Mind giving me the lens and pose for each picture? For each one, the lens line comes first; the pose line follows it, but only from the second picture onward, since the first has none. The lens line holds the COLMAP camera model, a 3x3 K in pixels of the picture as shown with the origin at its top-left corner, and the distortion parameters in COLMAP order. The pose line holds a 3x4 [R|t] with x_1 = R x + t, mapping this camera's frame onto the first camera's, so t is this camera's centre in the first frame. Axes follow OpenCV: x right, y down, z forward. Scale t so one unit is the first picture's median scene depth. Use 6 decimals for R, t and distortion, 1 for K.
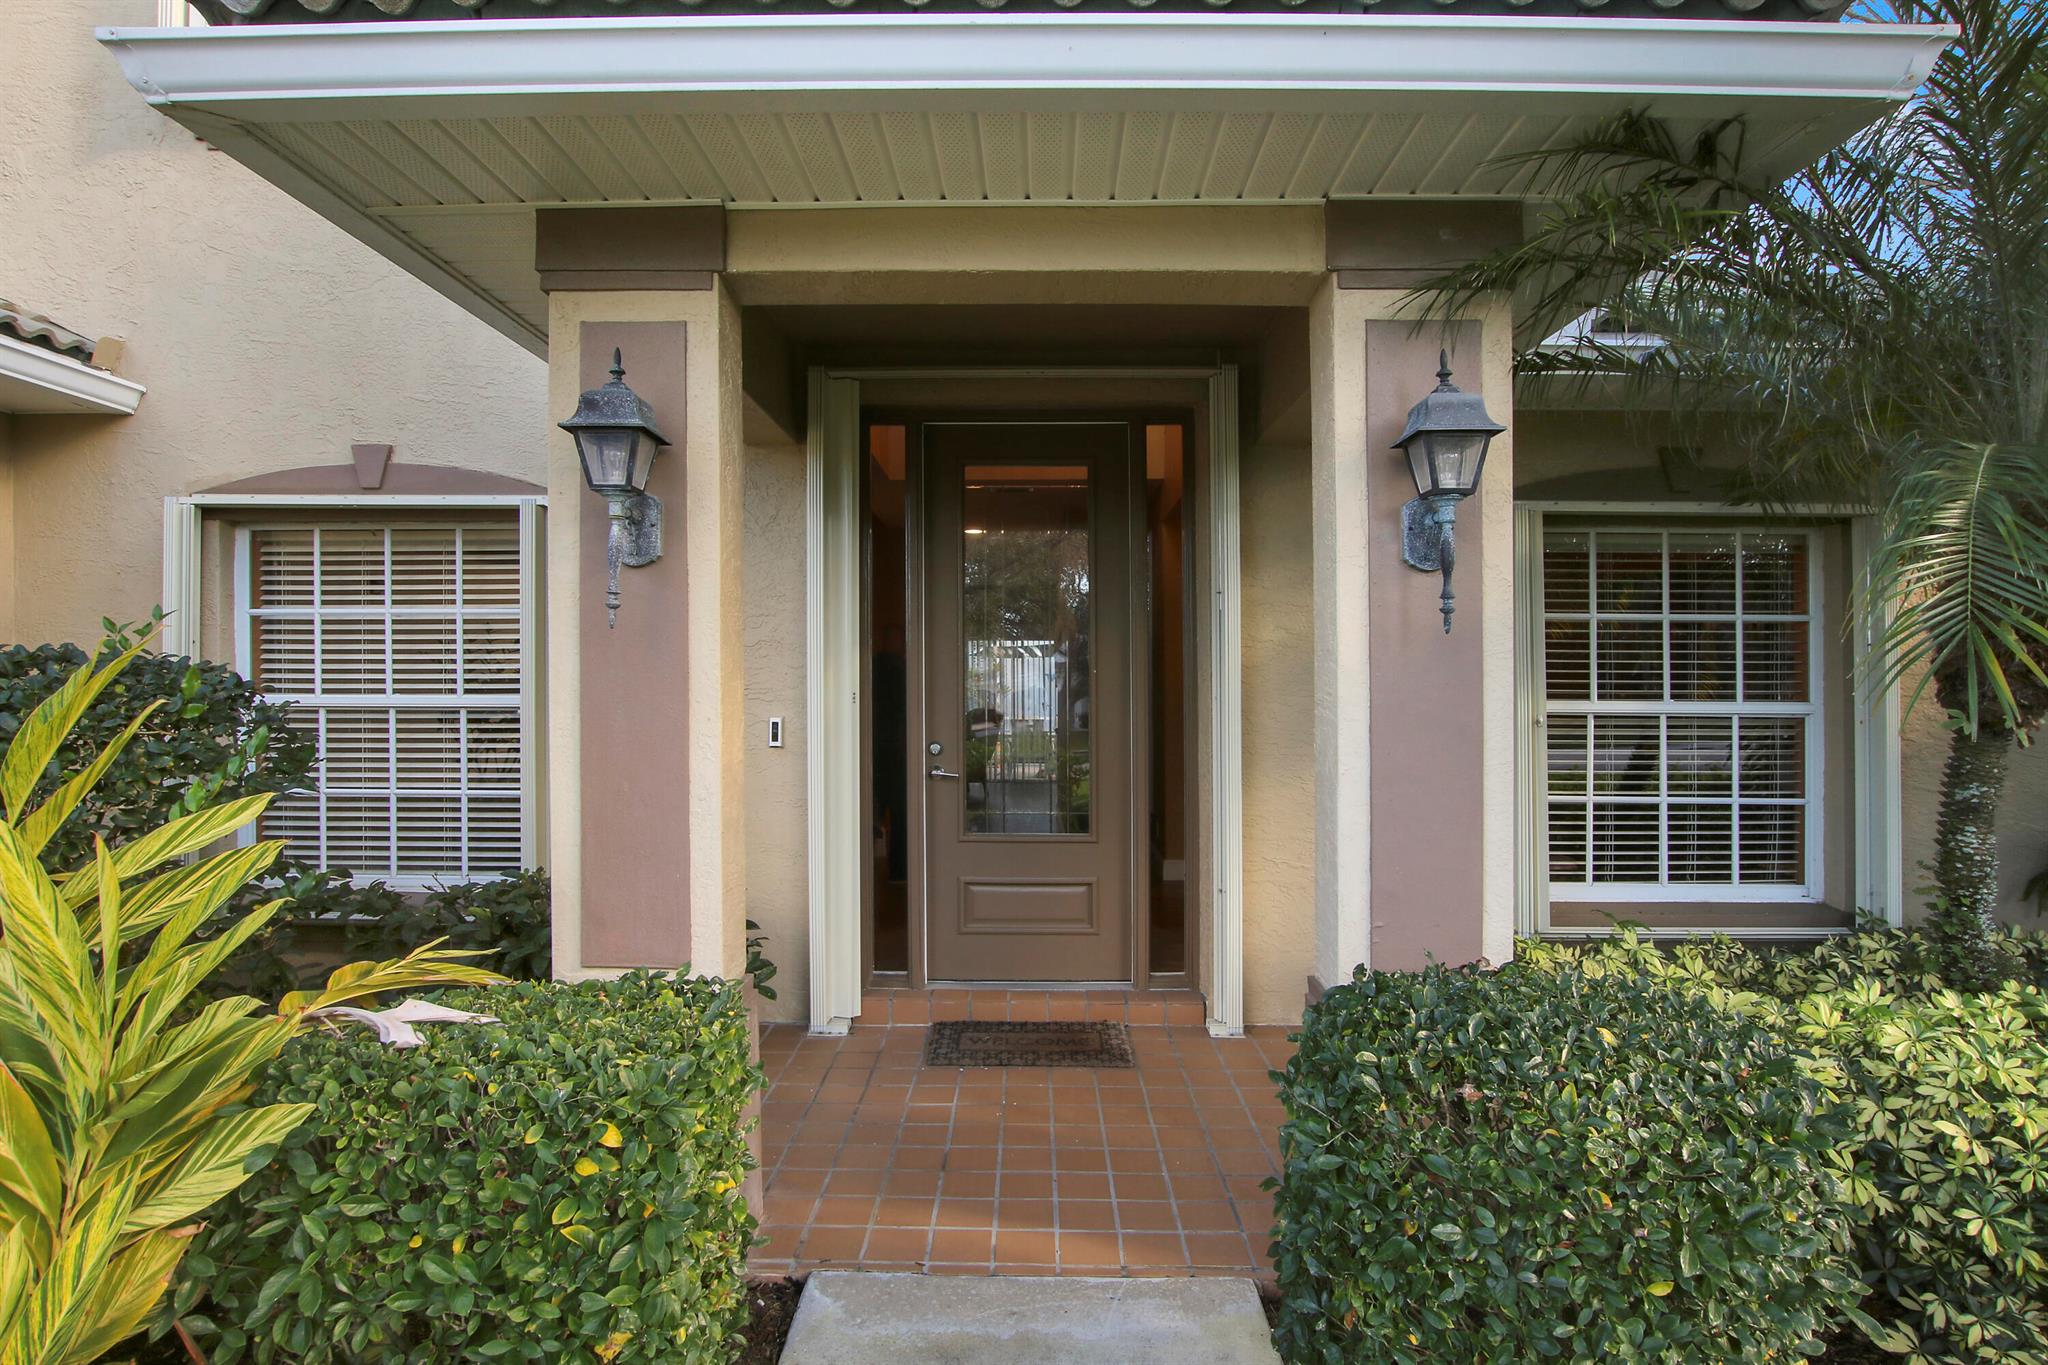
lens RADIAL K [[1037.0, 0, 956.7], [0, 1037.0, 659.7], [0, 0, 1]] dist [-0.002036, -0.000370]
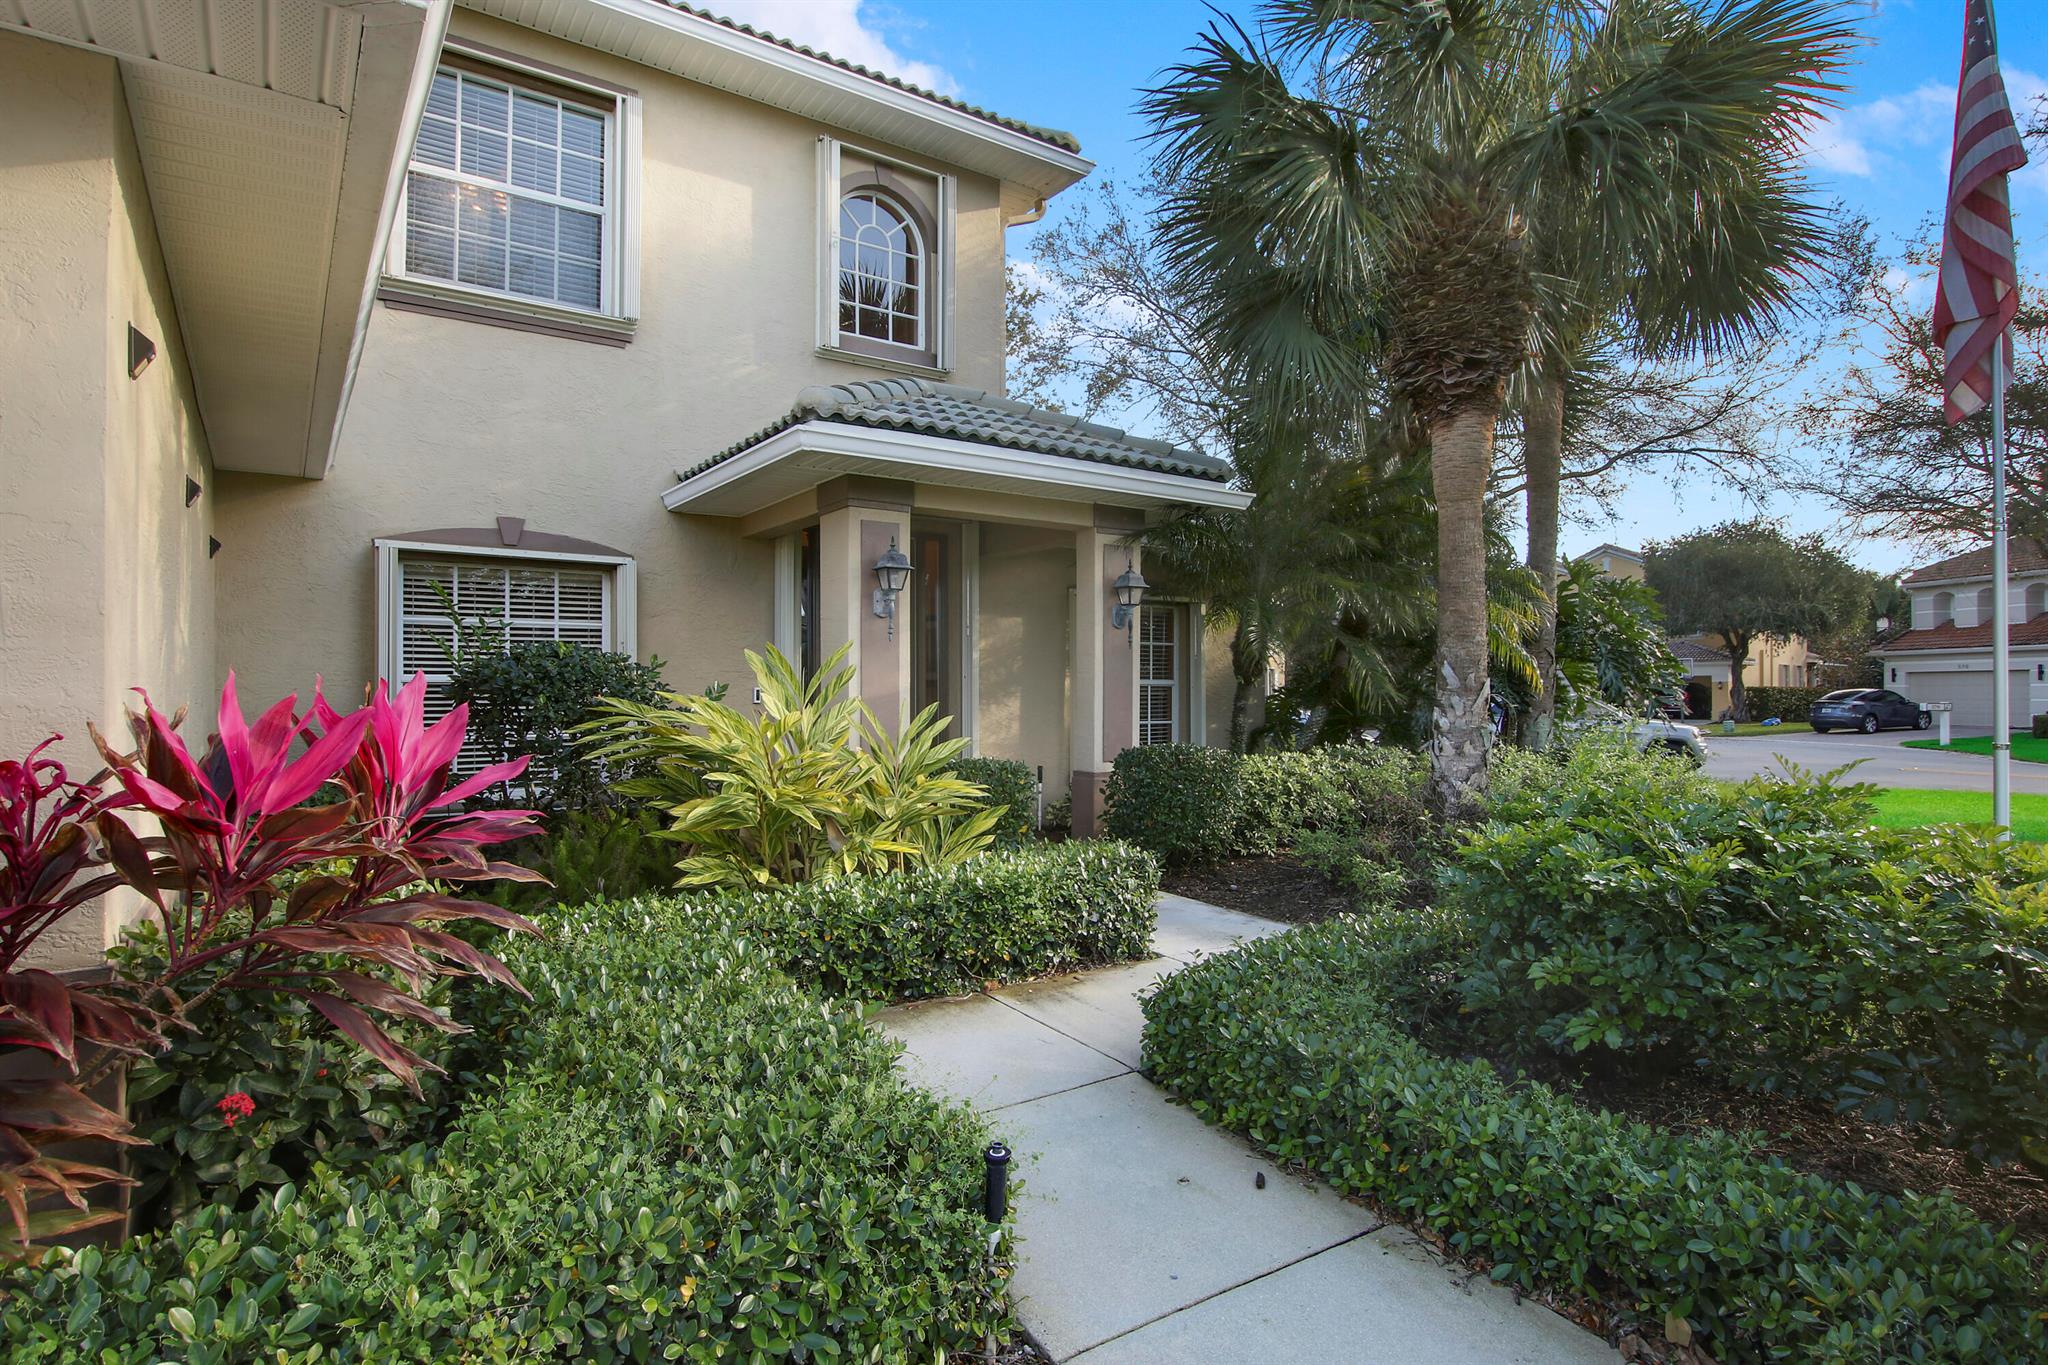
lens RADIAL K [[1037.0, 0, 956.7], [0, 1037.0, 659.7], [0, 0, 1]] dist [-0.002036, -0.000370]
pose [[0.829619, 0.007626, 0.558278, -0.981020], [-0.006984, 0.999970, -0.003281, 0.006960], [-0.558287, -0.001177, 0.829647, -0.743494]]
